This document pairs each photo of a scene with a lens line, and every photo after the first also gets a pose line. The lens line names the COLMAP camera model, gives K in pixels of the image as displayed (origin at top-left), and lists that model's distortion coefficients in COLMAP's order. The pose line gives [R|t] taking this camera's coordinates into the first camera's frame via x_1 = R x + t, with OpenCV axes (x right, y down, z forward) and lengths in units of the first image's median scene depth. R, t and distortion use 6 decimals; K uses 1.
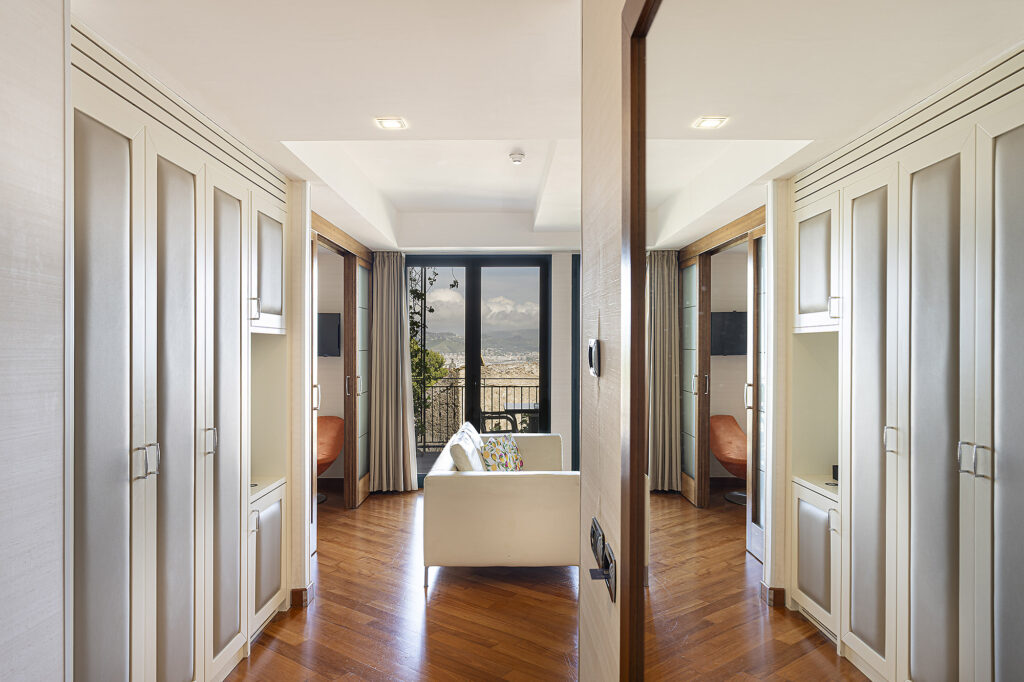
lens RADIAL K [[657.9, 0, 516.1], [0, 657.9, 337.3], [0, 0, 1]] dist [0.006536, 0.000248]
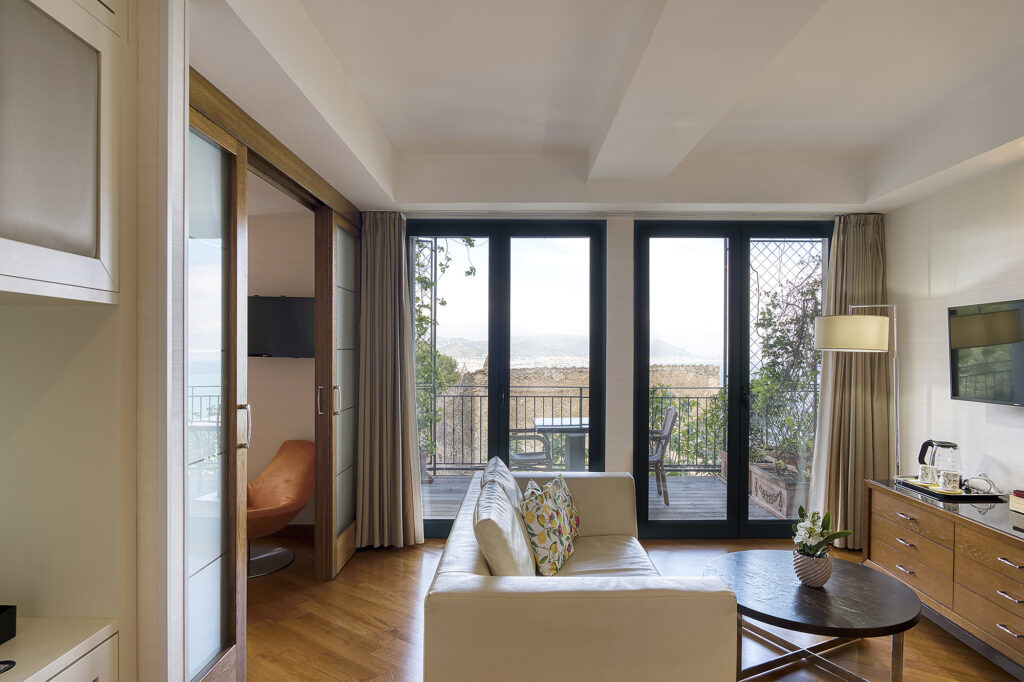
lens RADIAL K [[588.3, 0, 507.9], [0, 588.3, 348.5], [0, 0, 1]] dist [-0.000686, 0.001641]
pose [[0.999758, 0.002769, -0.021832, -0.044582], [-0.002576, 0.999957, 0.008885, 0.012483], [0.021856, -0.008827, 0.999722, 0.370118]]
